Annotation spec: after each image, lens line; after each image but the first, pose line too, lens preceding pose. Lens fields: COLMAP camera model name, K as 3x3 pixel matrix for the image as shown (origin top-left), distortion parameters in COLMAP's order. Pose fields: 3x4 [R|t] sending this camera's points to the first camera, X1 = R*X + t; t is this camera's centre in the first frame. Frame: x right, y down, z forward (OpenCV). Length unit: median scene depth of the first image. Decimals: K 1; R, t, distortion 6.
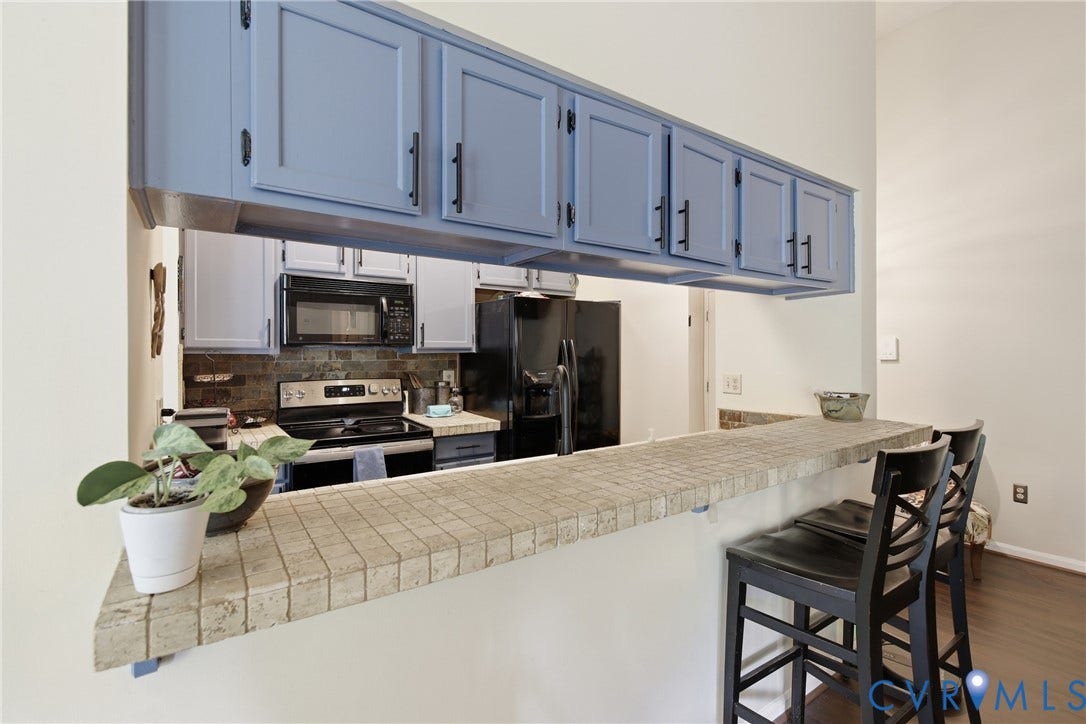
lens RADIAL K [[497.1, 0, 543.0], [0, 497.1, 362.0], [0, 0, 1]] dist [-0.001503, -0.000141]
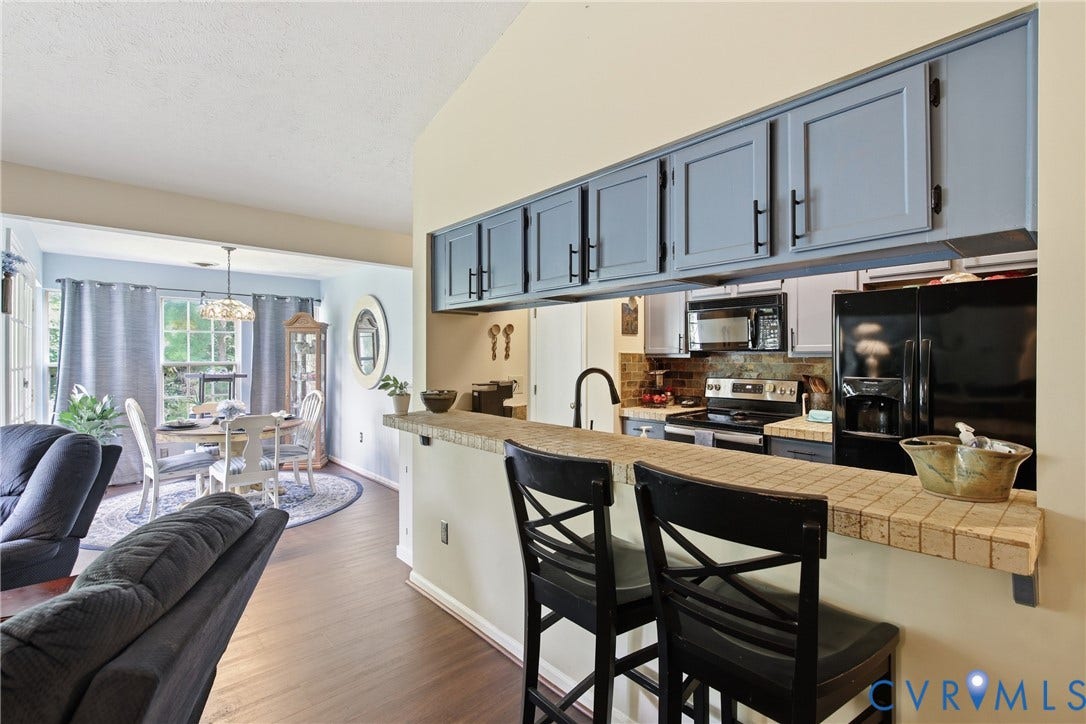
lens RADIAL K [[499.2, 0, 546.9], [0, 499.2, 357.7], [0, 0, 1]] dist [-0.000957, 0.000179]
pose [[0.123917, 0.004572, -0.992282, 0.742490], [-0.017865, 0.999838, 0.002375, -0.010241], [0.992132, 0.017433, 0.123979, 0.364007]]
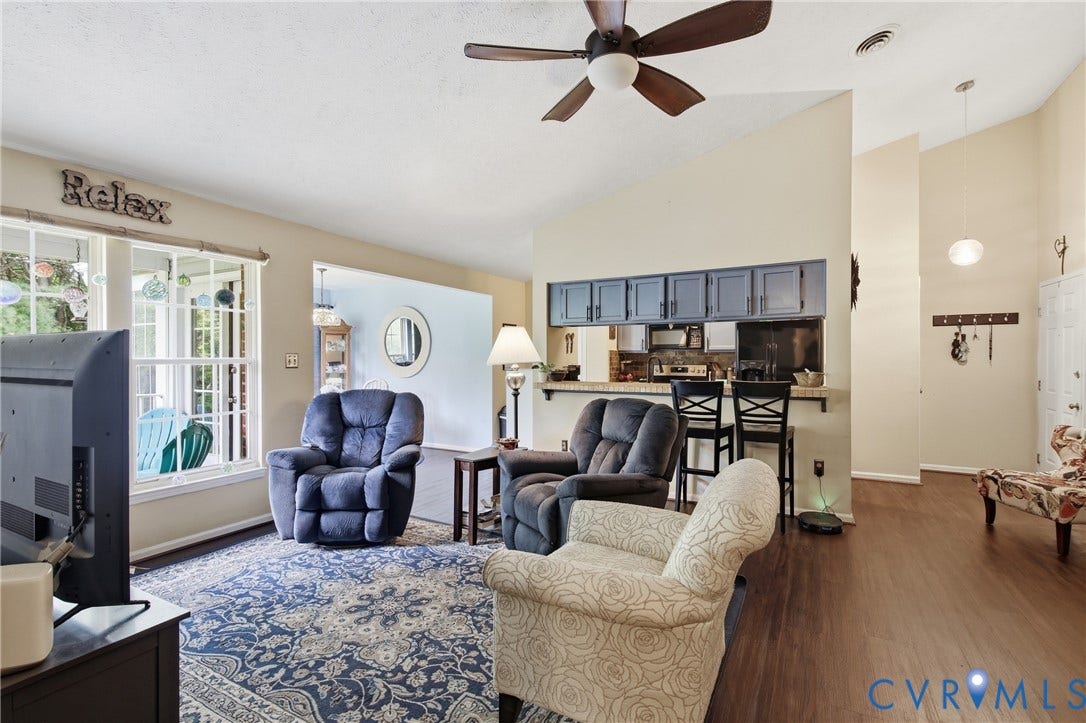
lens RADIAL K [[492.6, 0, 546.0], [0, 492.6, 359.5], [0, 0, 1]] dist [0.000908, 0.000464]
pose [[0.446183, 0.006507, -0.894918, 1.268855], [-0.015113, 0.999886, -0.000265, 0.022121], [0.894814, 0.013643, 0.446230, -0.483558]]
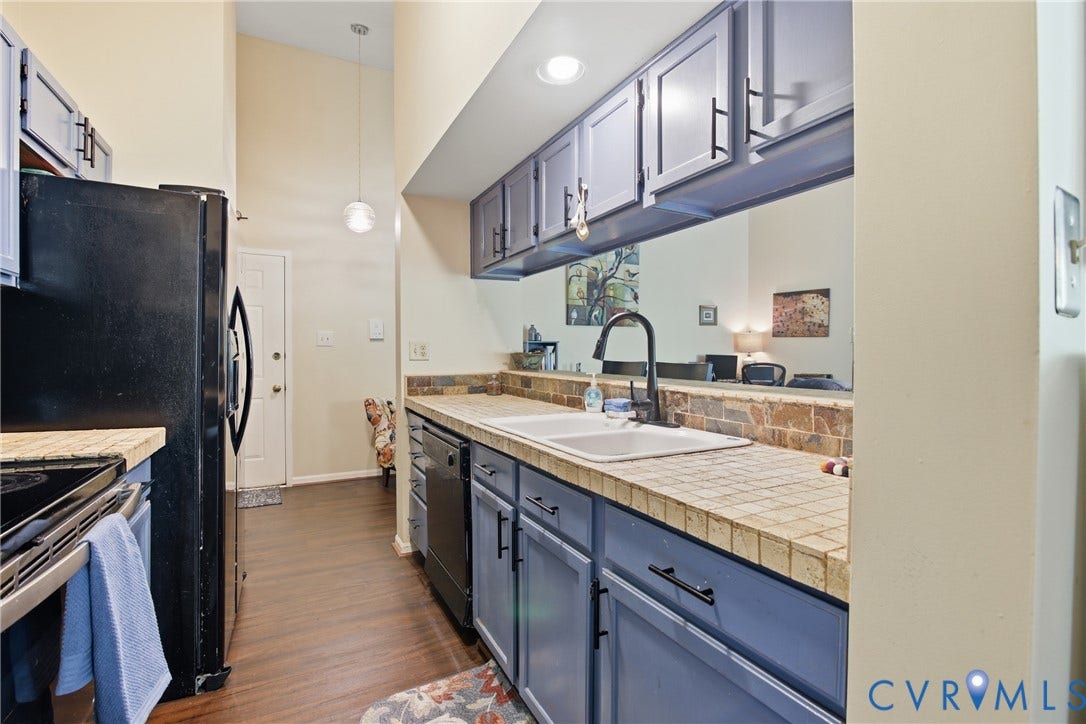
lens RADIAL K [[498.3, 0, 548.0], [0, 498.3, 355.0], [0, 0, 1]] dist [-0.005619, -0.000074]
pose [[0.112641, -0.001733, 0.993634, -0.555617], [0.017417, 0.999848, -0.000231, 0.051372], [-0.993483, 0.017332, 0.112654, 0.549840]]
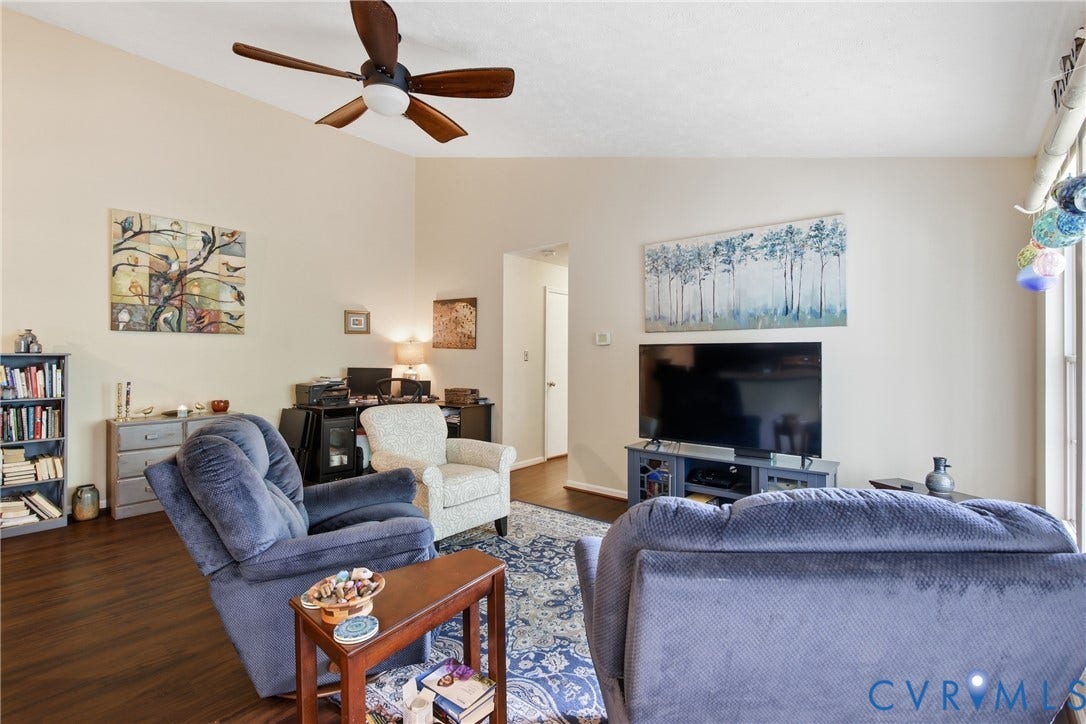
lens RADIAL K [[498.3, 0, 548.0], [0, 498.3, 355.0], [0, 0, 1]] dist [-0.005619, -0.000074]
pose [[-0.271421, 0.003489, 0.962454, -0.343791], [0.013561, 0.999908, 0.000200, 0.024745], [-0.962365, 0.013106, -0.271443, -0.071634]]
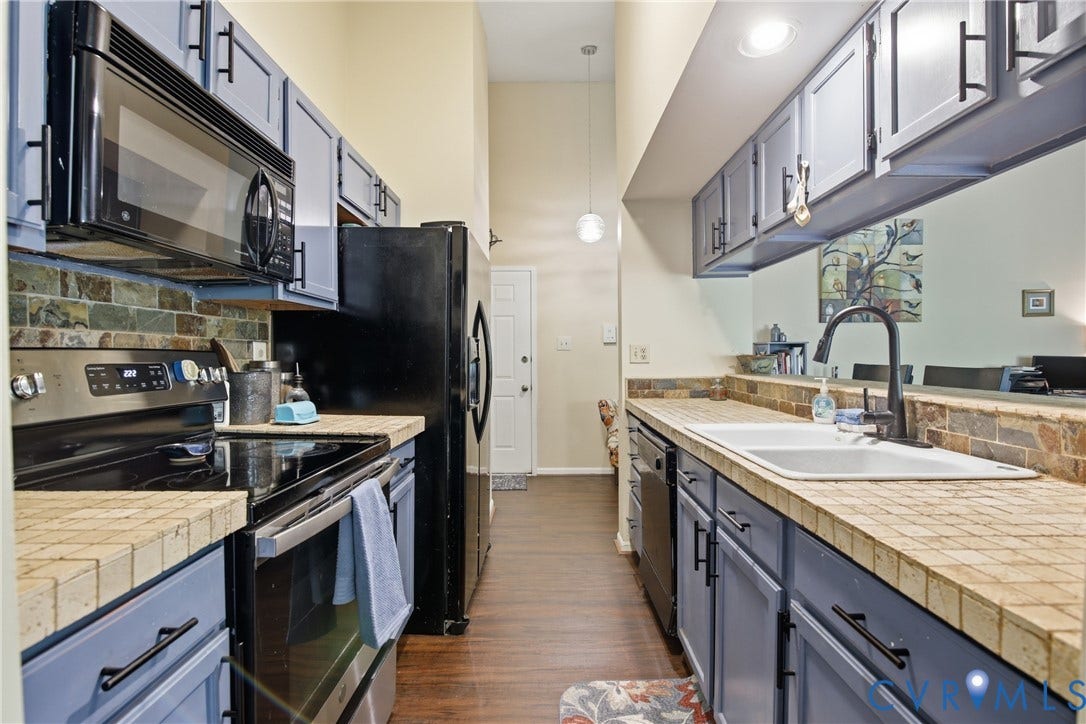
lens RADIAL K [[506.7, 0, 553.2], [0, 506.7, 360.3], [0, 0, 1]] dist [-0.004350, -0.000566]
pose [[0.556550, -0.006841, 0.830786, -0.543453], [0.019551, 0.999797, -0.004864, 0.052674], [-0.830584, 0.018949, 0.556570, 0.497342]]
